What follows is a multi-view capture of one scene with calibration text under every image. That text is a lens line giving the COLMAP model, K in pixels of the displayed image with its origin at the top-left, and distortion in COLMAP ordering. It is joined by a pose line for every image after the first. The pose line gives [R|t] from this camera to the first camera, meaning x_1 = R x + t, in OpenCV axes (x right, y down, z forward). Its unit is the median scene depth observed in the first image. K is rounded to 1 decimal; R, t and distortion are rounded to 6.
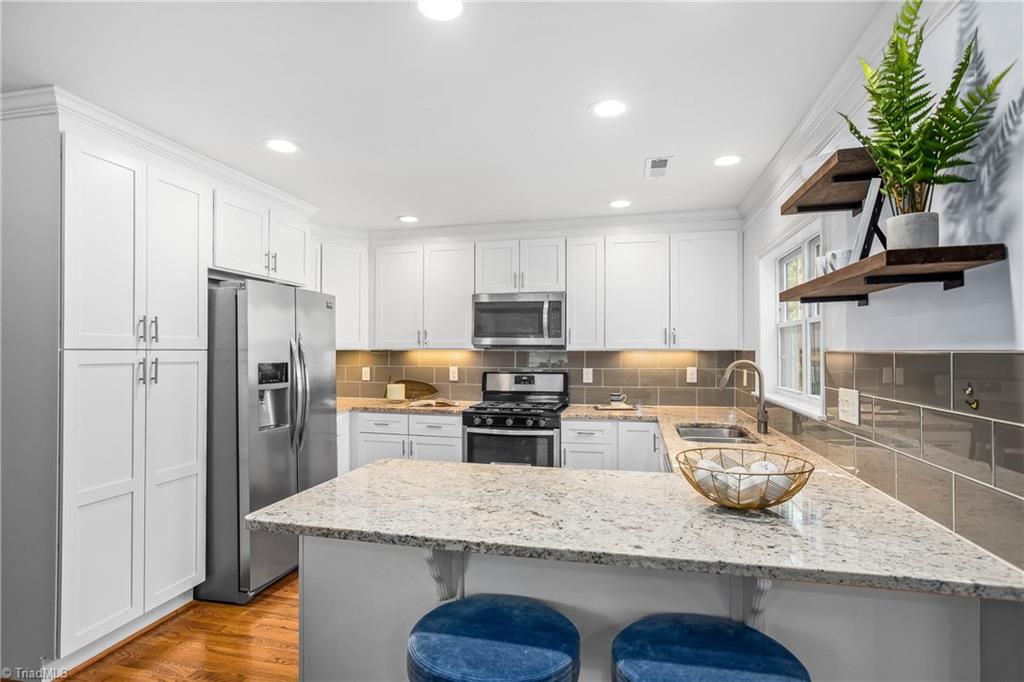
lens RADIAL K [[491.7, 0, 508.3], [0, 491.7, 342.5], [0, 0, 1]] dist [-0.042501, 0.002087]
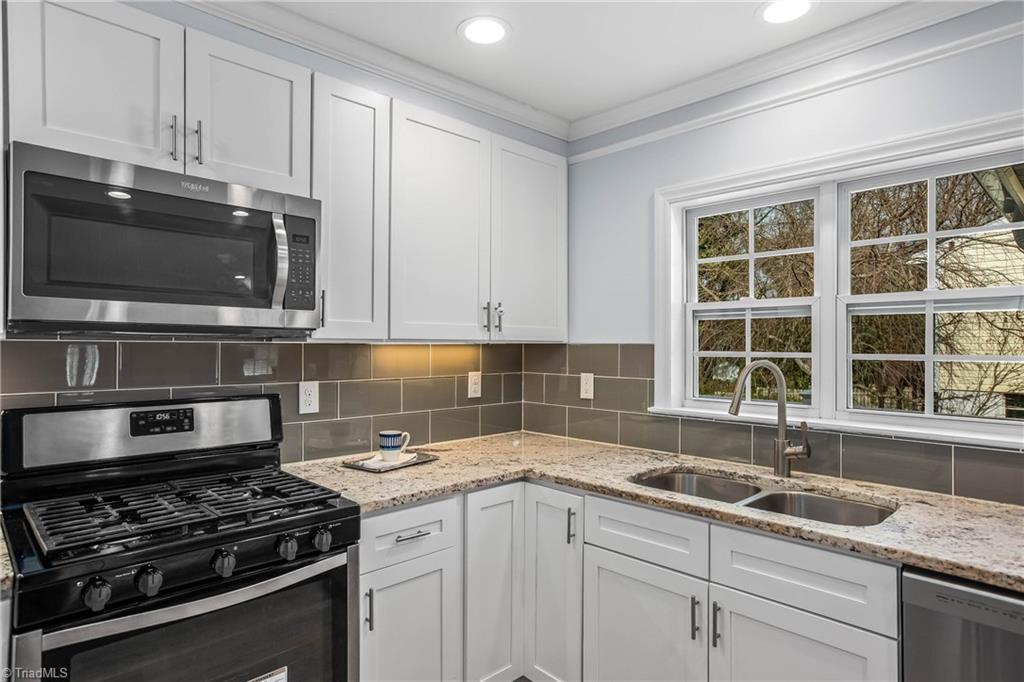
lens RADIAL K [[574.0, 0, 509.9], [0, 574.0, 339.6], [0, 0, 1]] dist [-0.022161, 0.004363]
pose [[0.530359, 0.010454, 0.847709, -0.196682], [-0.022387, 0.999748, 0.001677, 0.009196], [-0.847477, -0.019867, 0.530460, 0.589797]]
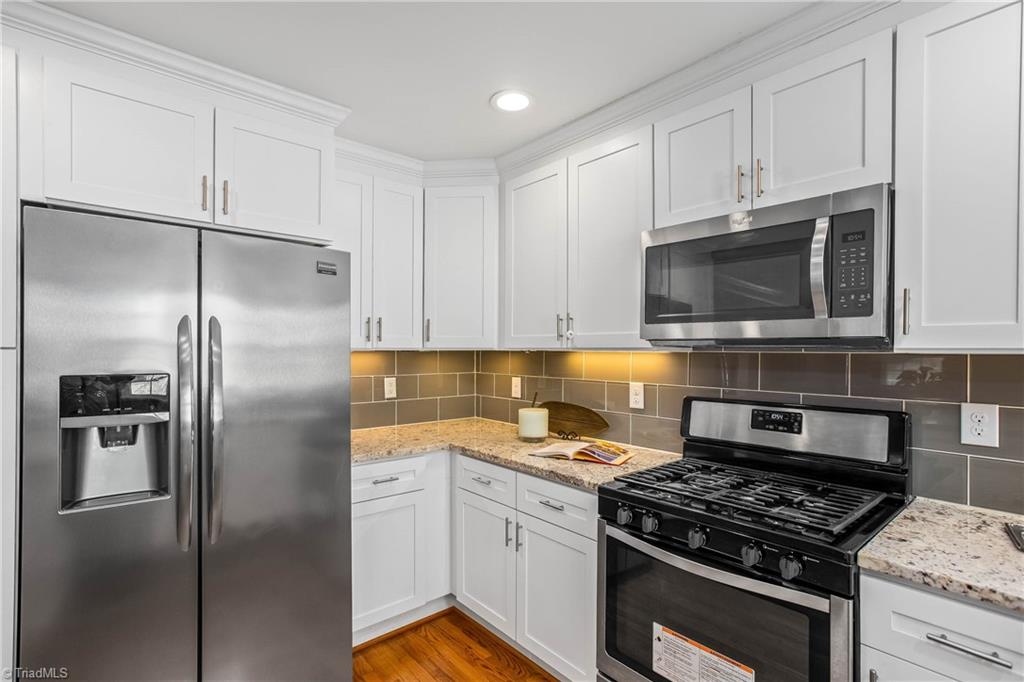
lens RADIAL K [[479.1, 0, 512.3], [0, 479.1, 349.3], [0, 0, 1]] dist [-0.028224, 0.009102]
pose [[0.808367, 0.001729, -0.588676, 0.094511], [0.005131, 0.999937, 0.009983, 0.008791], [0.588656, -0.011090, 0.808308, 0.561054]]
